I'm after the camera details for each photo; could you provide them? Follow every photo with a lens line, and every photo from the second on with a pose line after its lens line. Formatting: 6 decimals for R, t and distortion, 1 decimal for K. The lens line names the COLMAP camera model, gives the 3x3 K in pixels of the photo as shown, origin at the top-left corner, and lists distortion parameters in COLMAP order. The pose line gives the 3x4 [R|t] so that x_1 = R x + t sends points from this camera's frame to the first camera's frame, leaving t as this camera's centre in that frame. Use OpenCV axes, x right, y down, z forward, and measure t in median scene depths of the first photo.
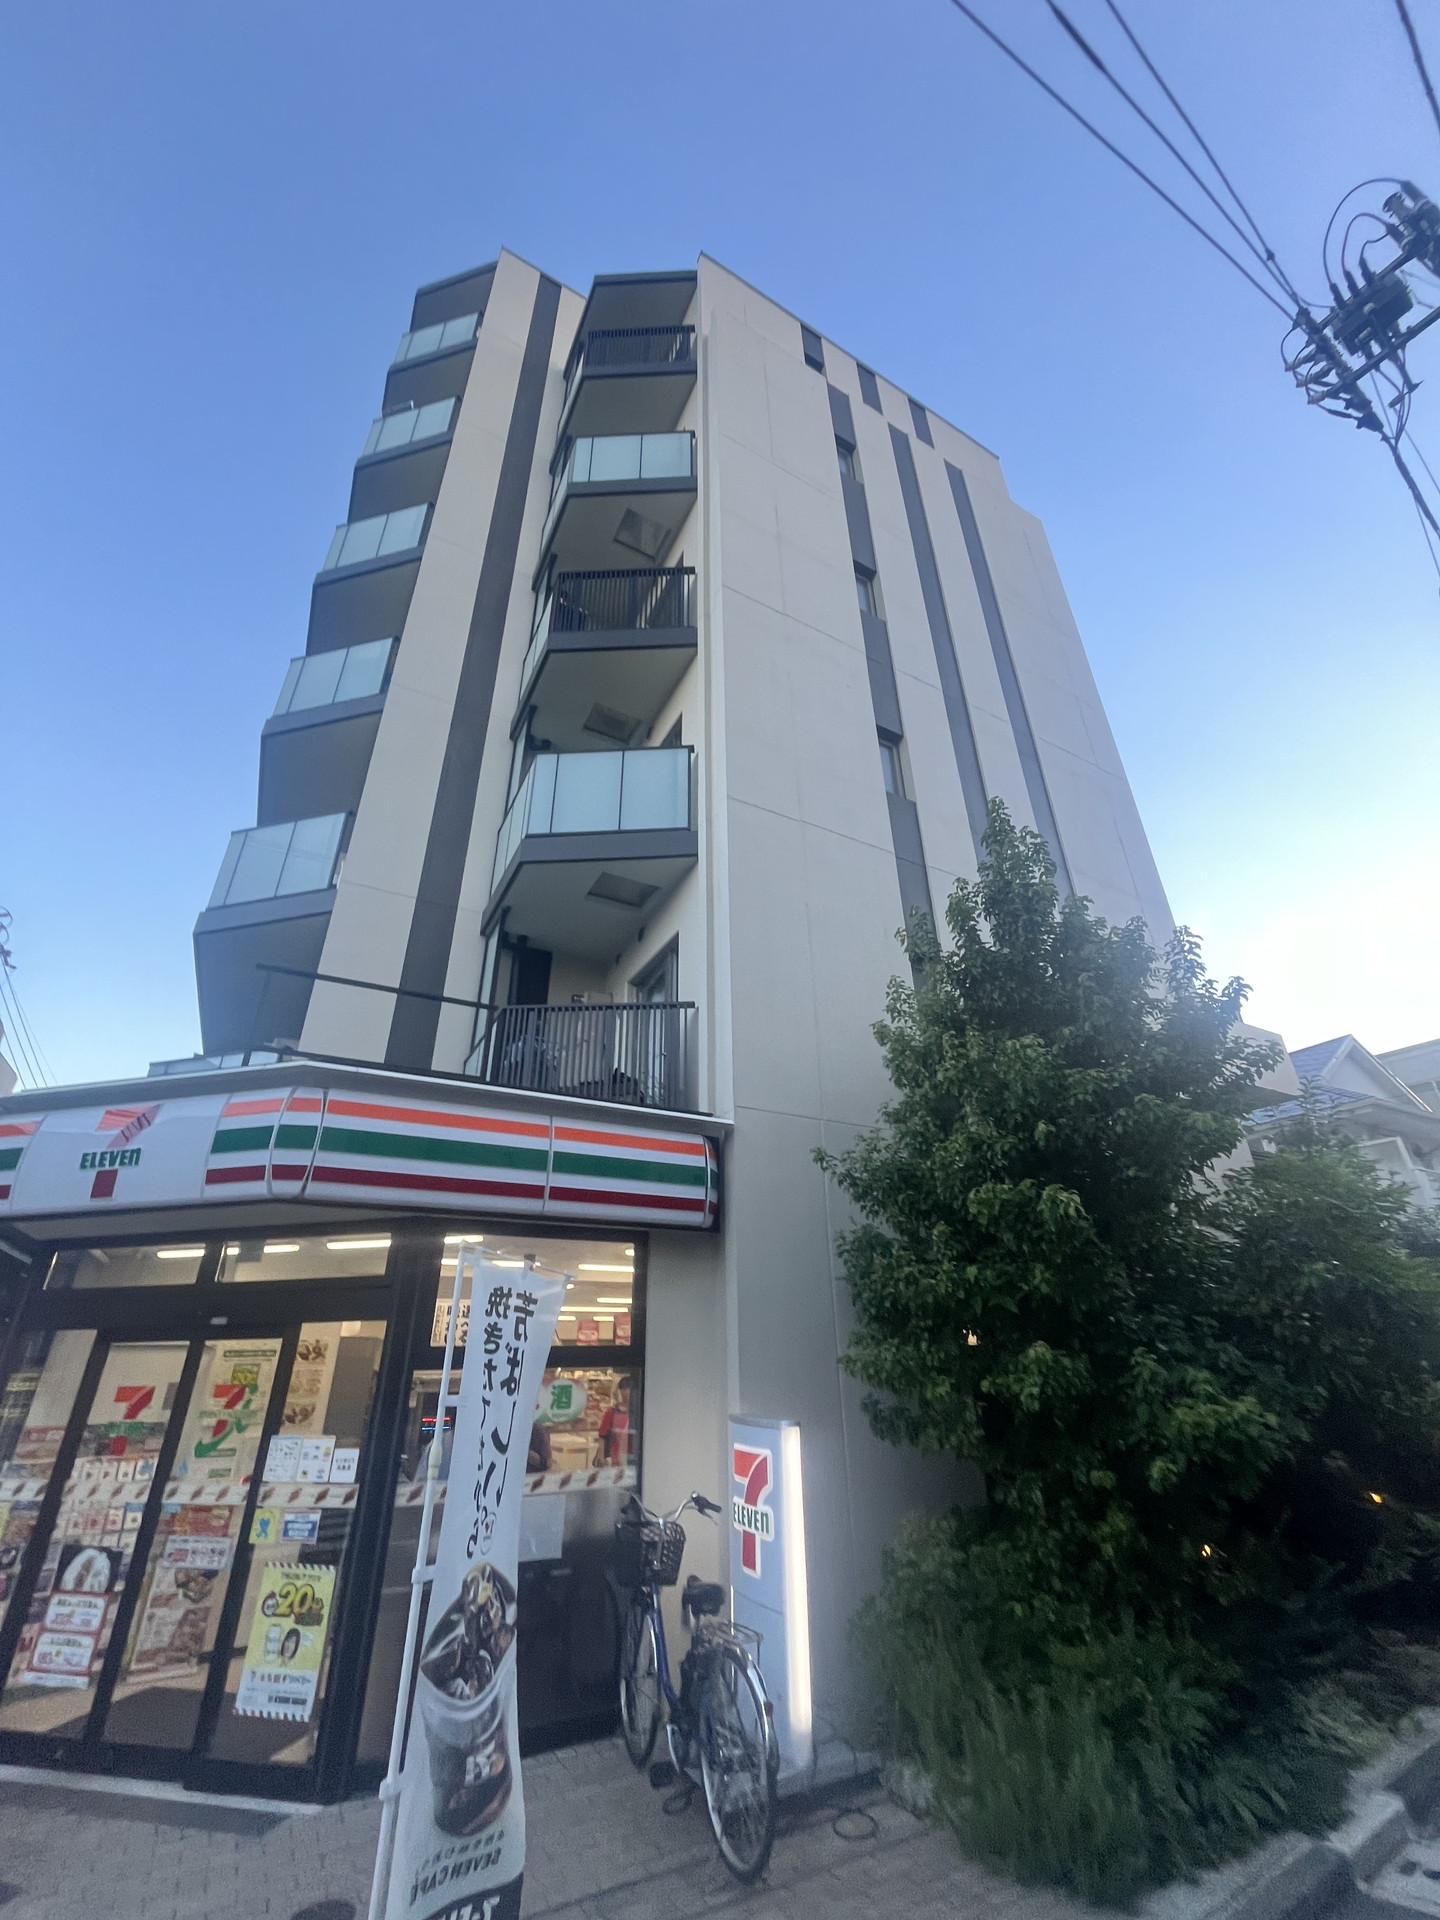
lens RADIAL K [[772.5, 0, 720.0], [0, 772.5, 960.0], [0, 0, 1]] dist [0.002058, -0.000279]
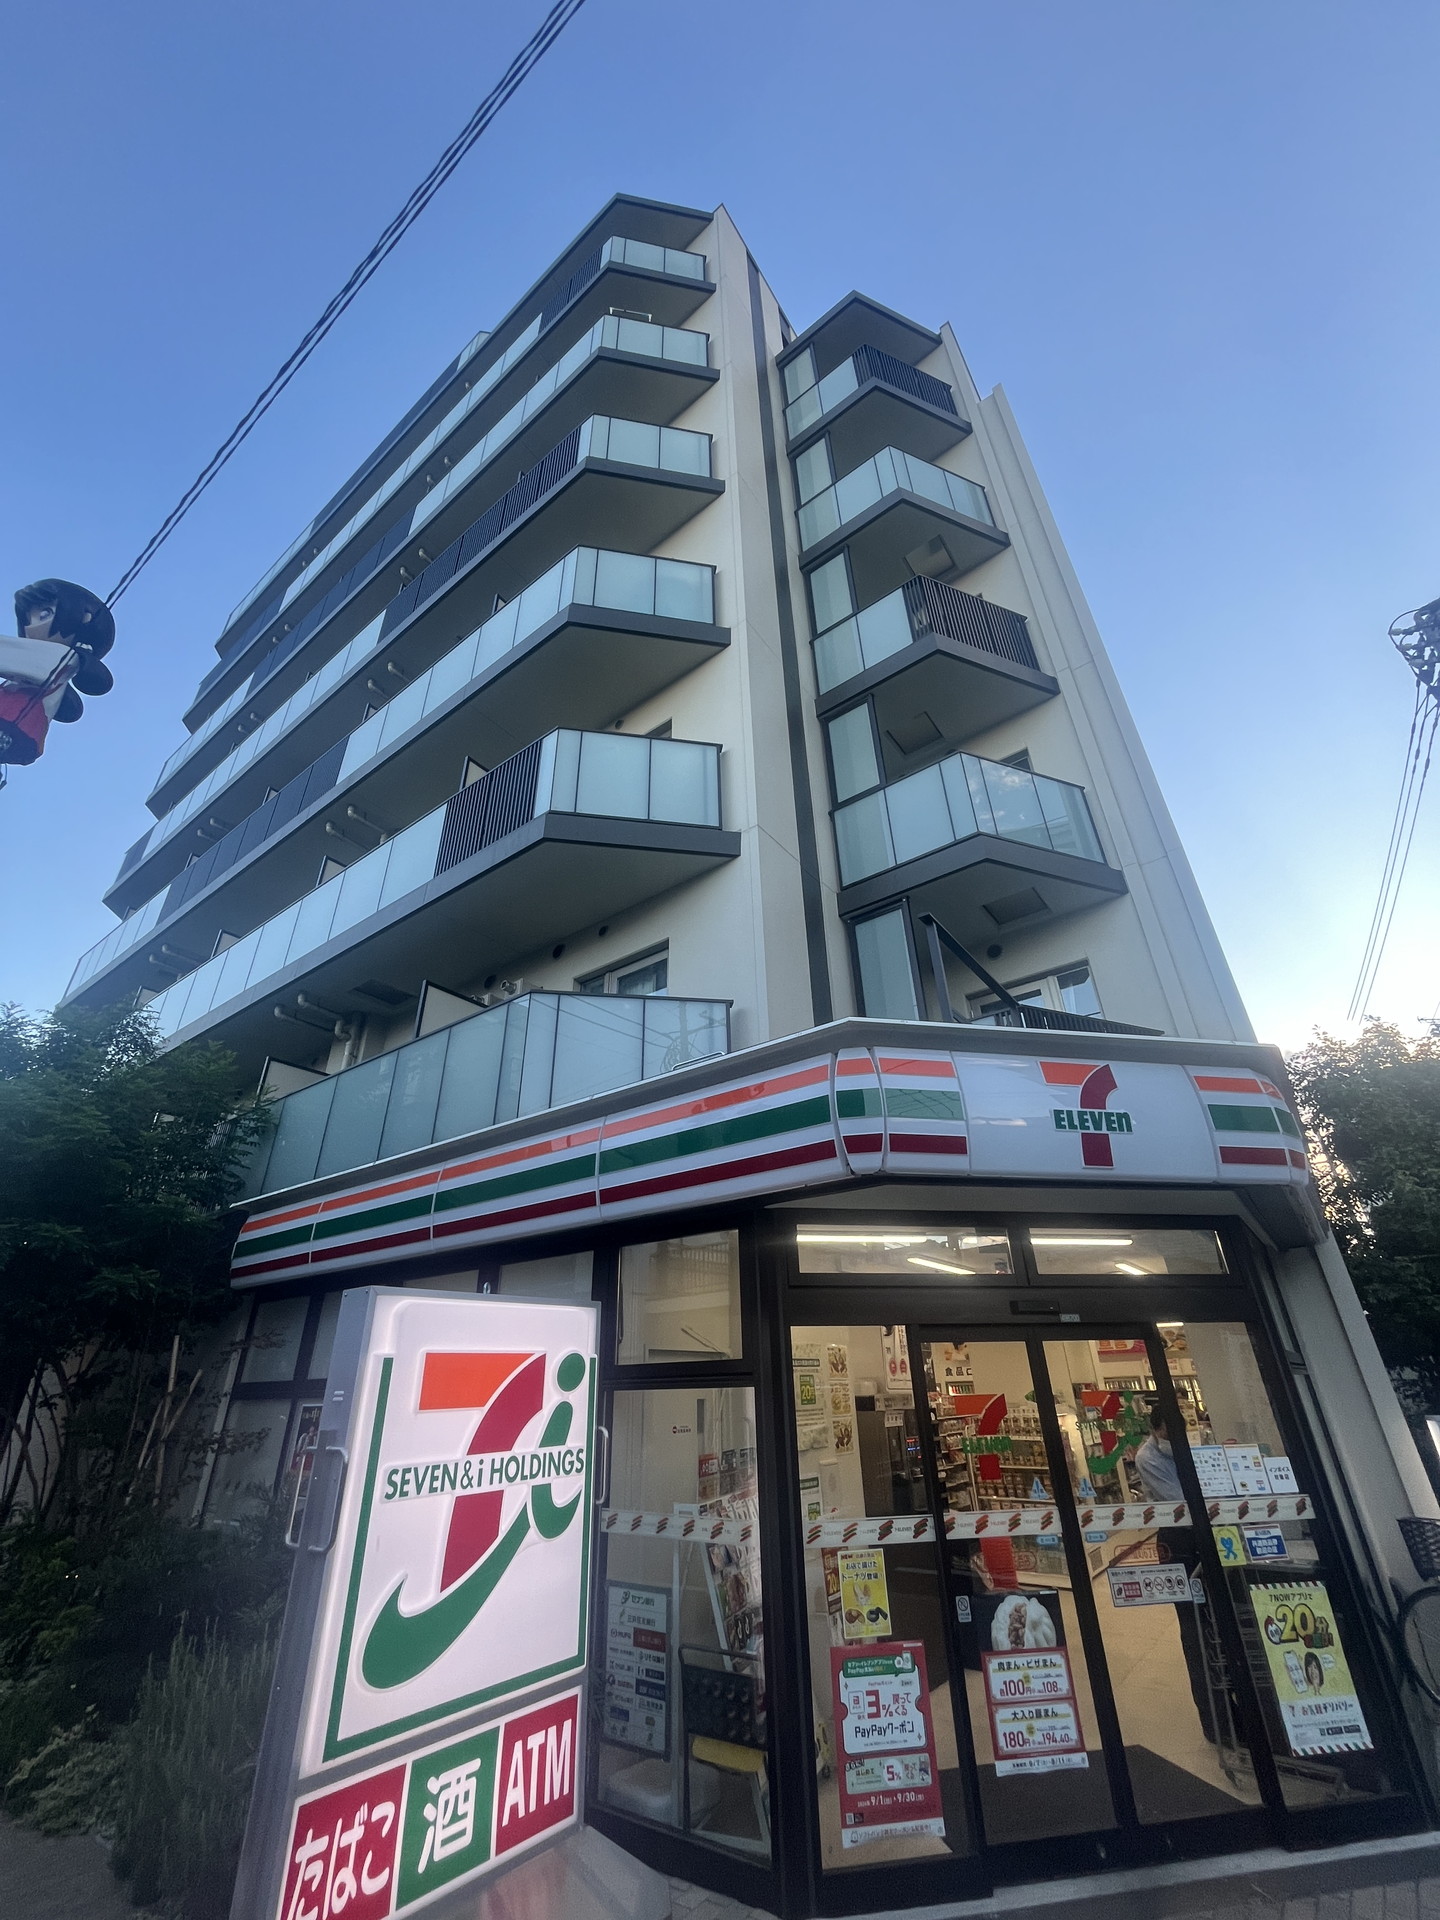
lens RADIAL K [[774.9, 0, 727.4], [0, 774.9, 962.6], [0, 0, 1]] dist [0.000407, 0.000102]
pose [[0.911154, 0.195464, 0.362755, -1.551534], [-0.182825, 0.980706, -0.069222, 0.225872], [-0.369286, -0.003249, 0.929310, 0.366239]]
